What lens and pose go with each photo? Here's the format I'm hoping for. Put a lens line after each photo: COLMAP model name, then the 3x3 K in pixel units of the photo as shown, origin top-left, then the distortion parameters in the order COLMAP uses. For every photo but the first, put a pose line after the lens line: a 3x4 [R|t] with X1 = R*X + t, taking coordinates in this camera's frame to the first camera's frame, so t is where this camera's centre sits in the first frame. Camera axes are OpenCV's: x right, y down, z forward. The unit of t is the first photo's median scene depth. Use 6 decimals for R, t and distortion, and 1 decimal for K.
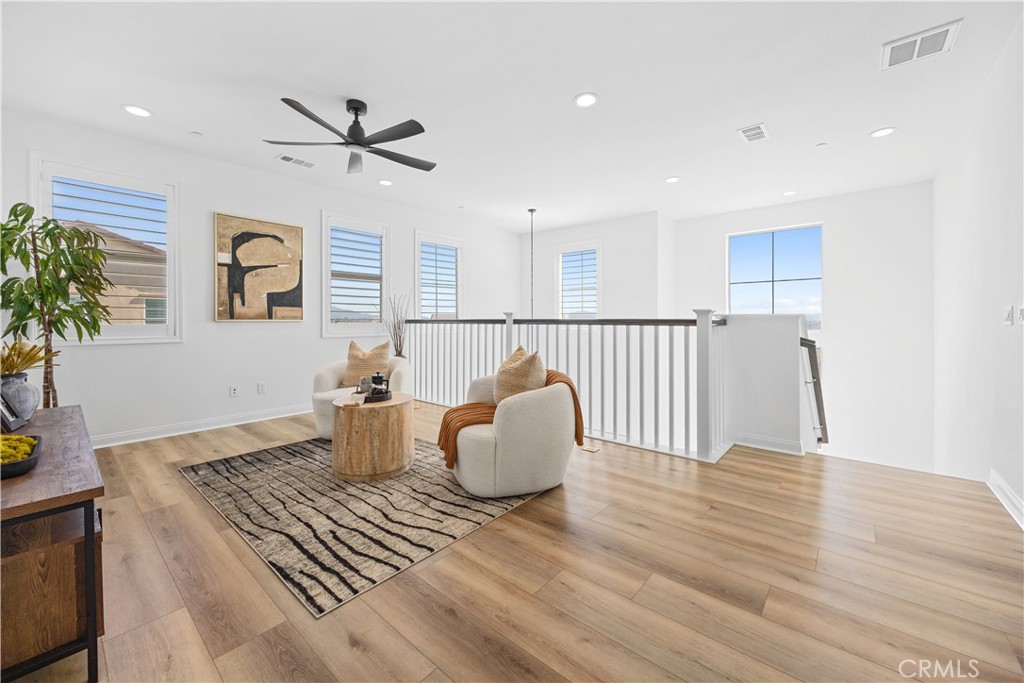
lens RADIAL K [[397.5, 0, 514.2], [0, 397.5, 324.0], [0, 0, 1]] dist [-0.000875, 0.000015]
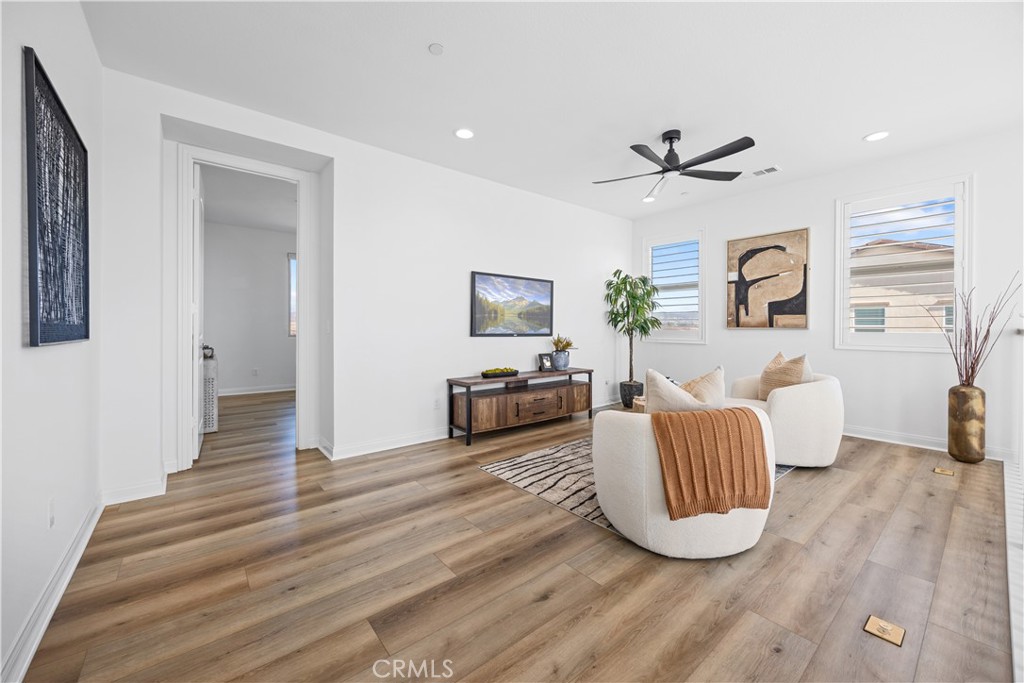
lens RADIAL K [[397.2, 0, 515.4], [0, 397.2, 331.1], [0, 0, 1]] dist [-0.000528, 0.000013]
pose [[-0.175026, 0.010565, -0.984507, 0.566736], [-0.013040, 0.999830, 0.013048, -0.007961], [0.984477, 0.015122, -0.174859, 0.564523]]
